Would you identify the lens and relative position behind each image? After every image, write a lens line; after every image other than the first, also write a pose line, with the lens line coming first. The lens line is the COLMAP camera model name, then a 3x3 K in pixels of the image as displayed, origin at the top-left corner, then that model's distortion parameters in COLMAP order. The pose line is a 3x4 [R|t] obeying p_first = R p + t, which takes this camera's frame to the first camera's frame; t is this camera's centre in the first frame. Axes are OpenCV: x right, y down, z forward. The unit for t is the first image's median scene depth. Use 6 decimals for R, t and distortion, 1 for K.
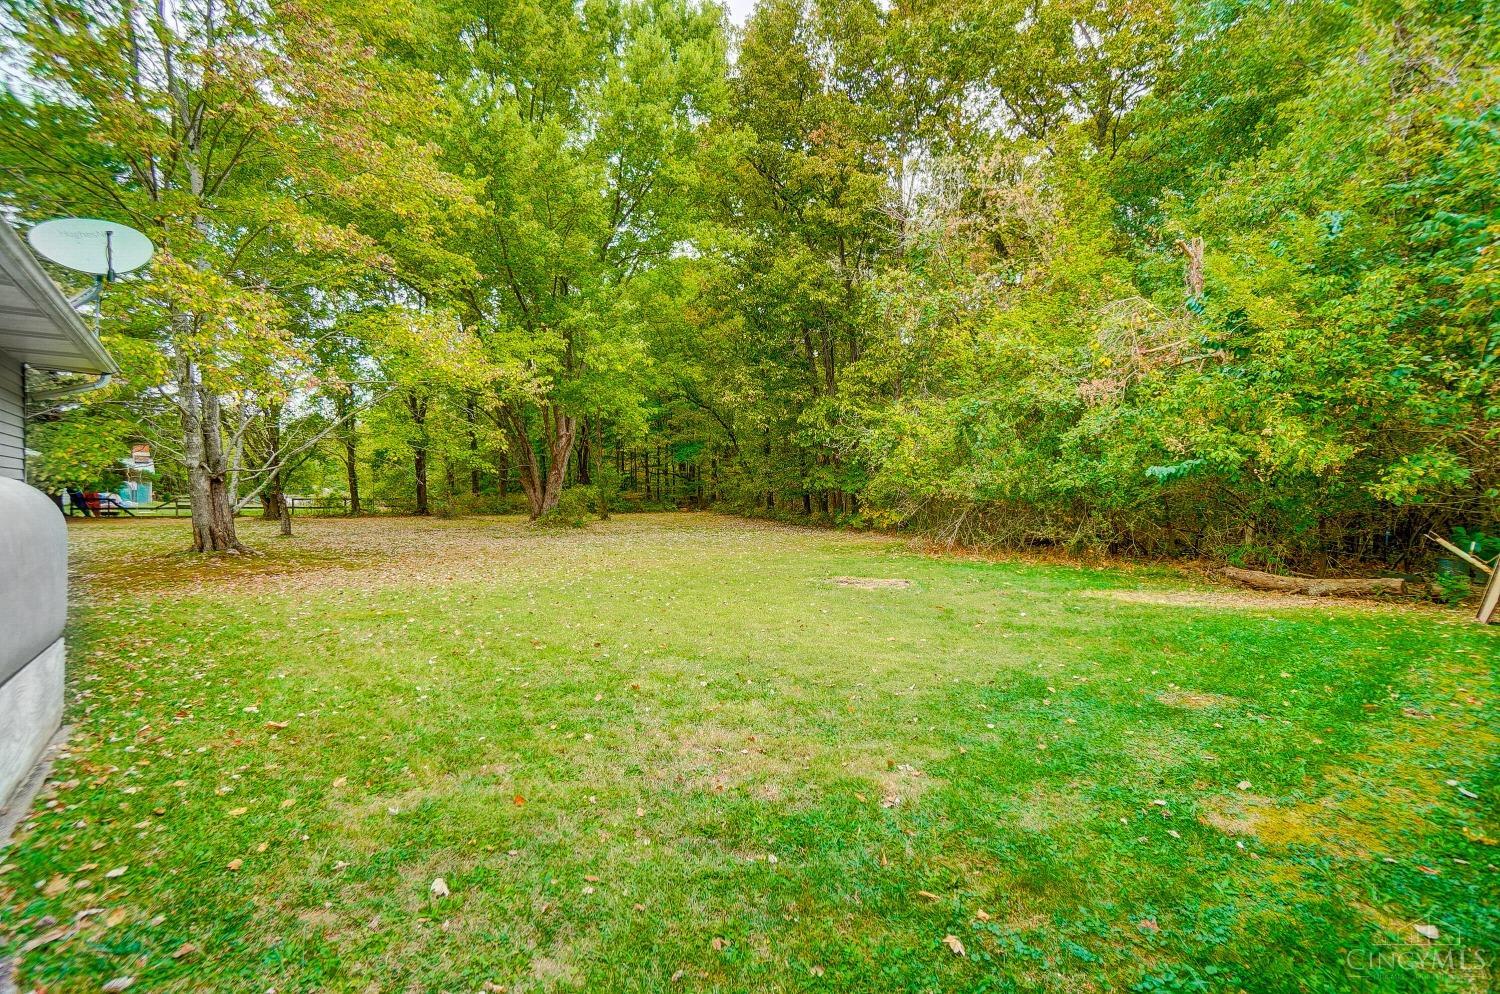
lens RADIAL K [[662.4, 0, 745.7], [0, 662.4, 491.5], [0, 0, 1]] dist [-0.067844, 0.024950]
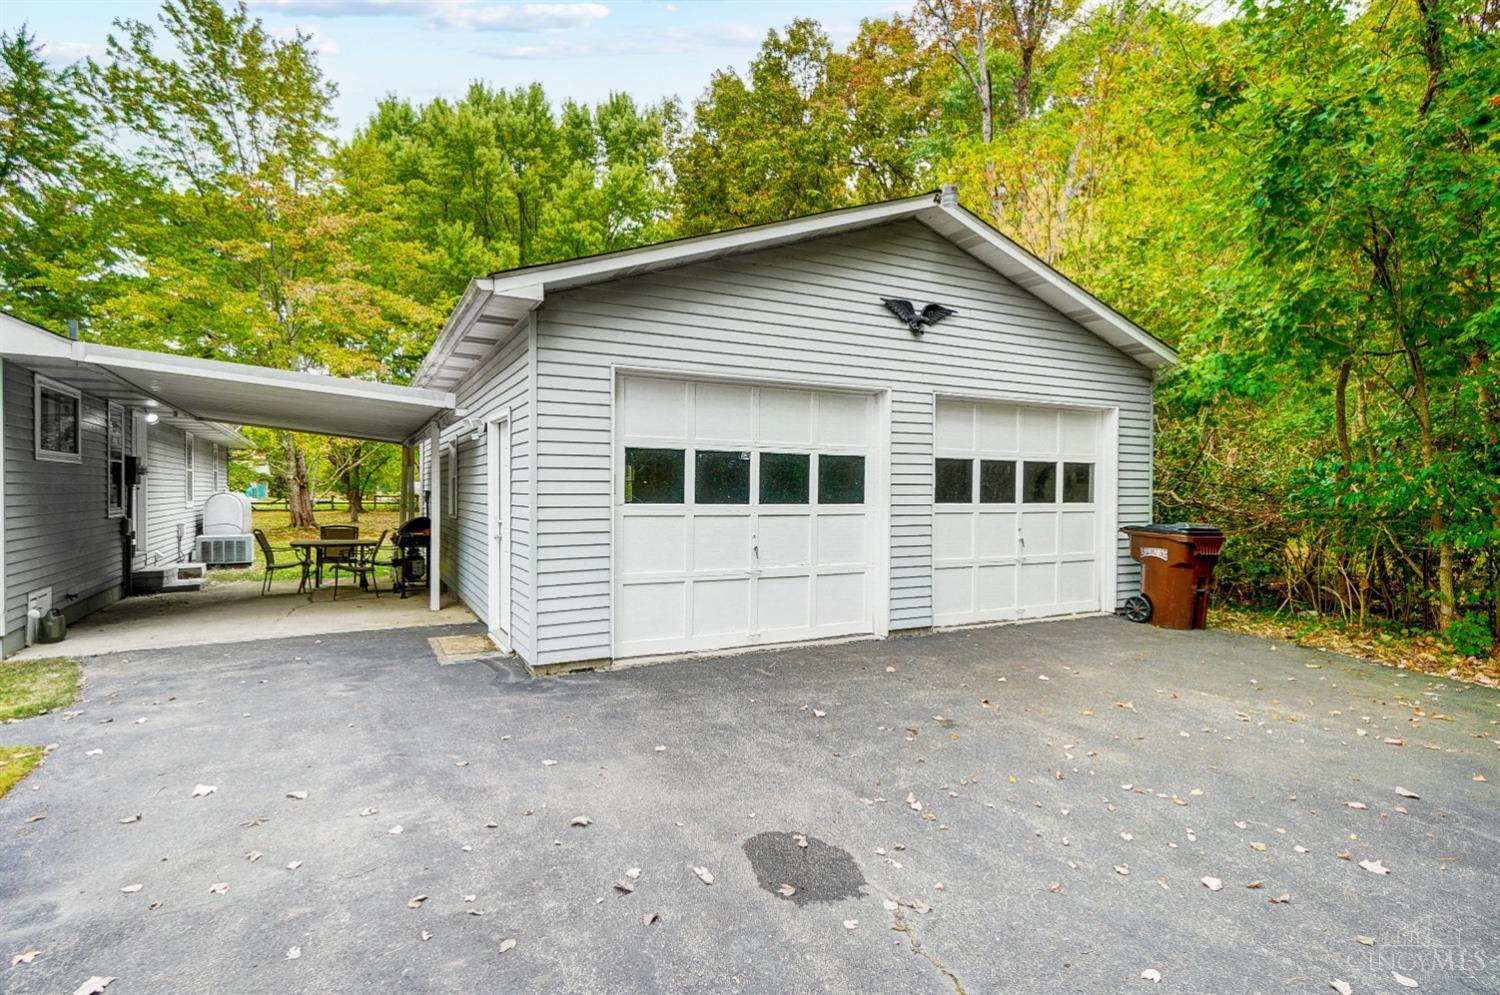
lens RADIAL K [[743.0, 0, 750.0], [0, 743.0, 497.5], [0, 0, 1]] dist [0.023792, -0.020523]
pose [[0.984237, 0.005073, -0.176783, 0.740112], [-0.003037, 0.999926, 0.011785, -0.015213], [0.176830, -0.011063, 0.984179, -0.799416]]
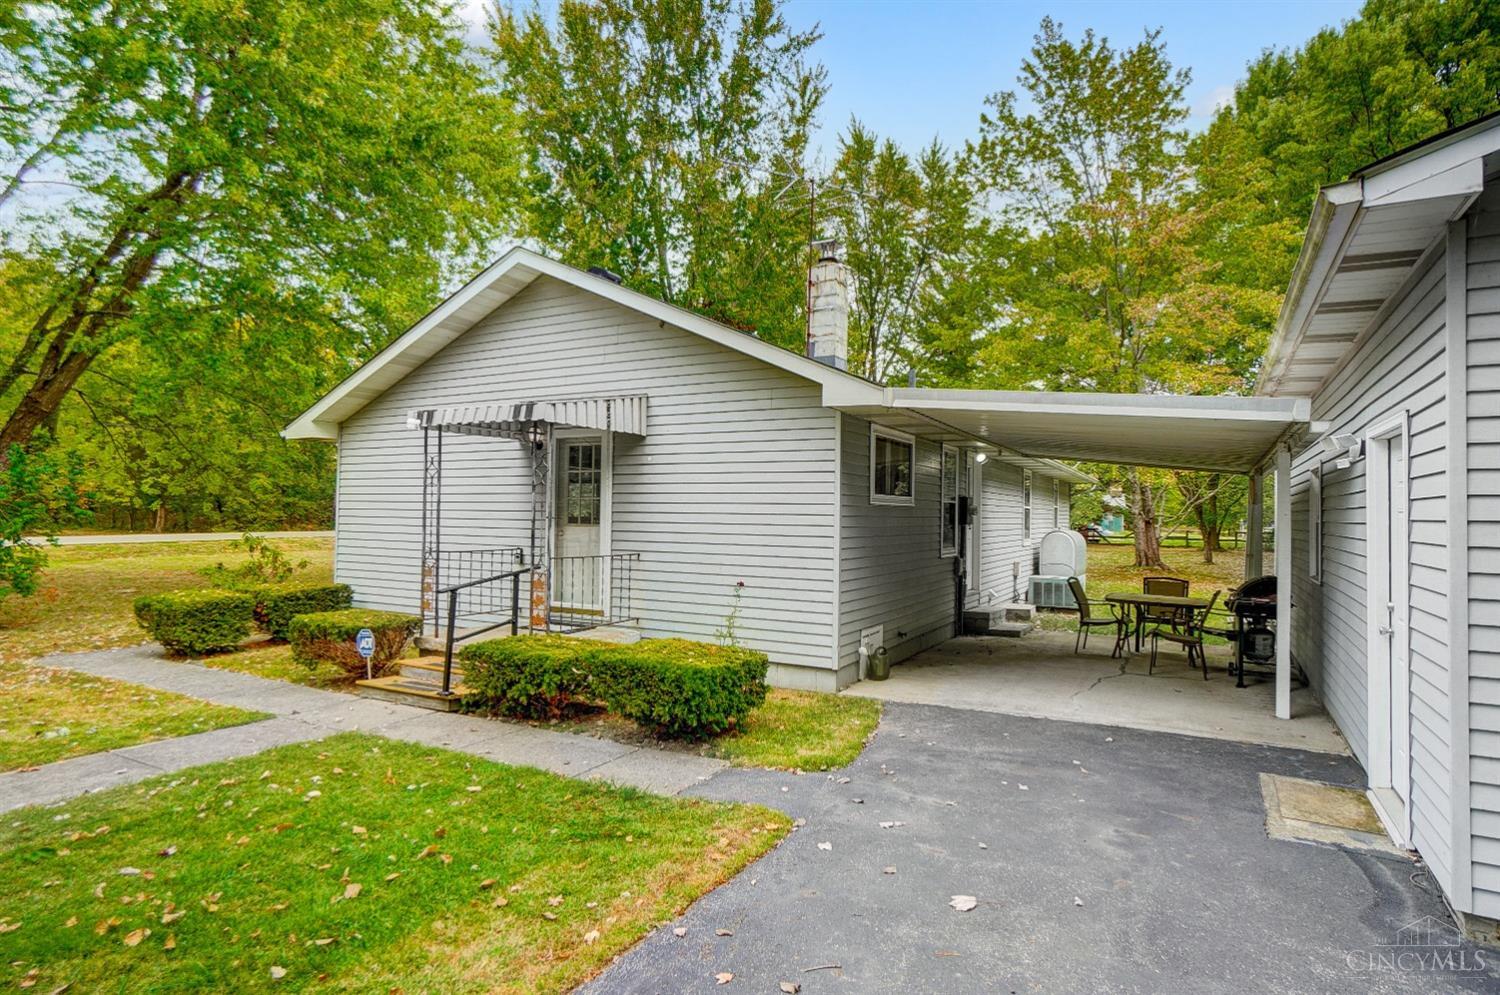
lens RADIAL K [[823.1, 0, 750.0], [0, 823.1, 492.9], [0, 0, 1]] dist [-0.031773, 0.026672]
pose [[0.375318, -0.015485, -0.926767, 0.686594], [-0.016134, 0.999600, -0.023236, -0.026765], [0.926756, 0.023673, 0.374918, -0.683593]]
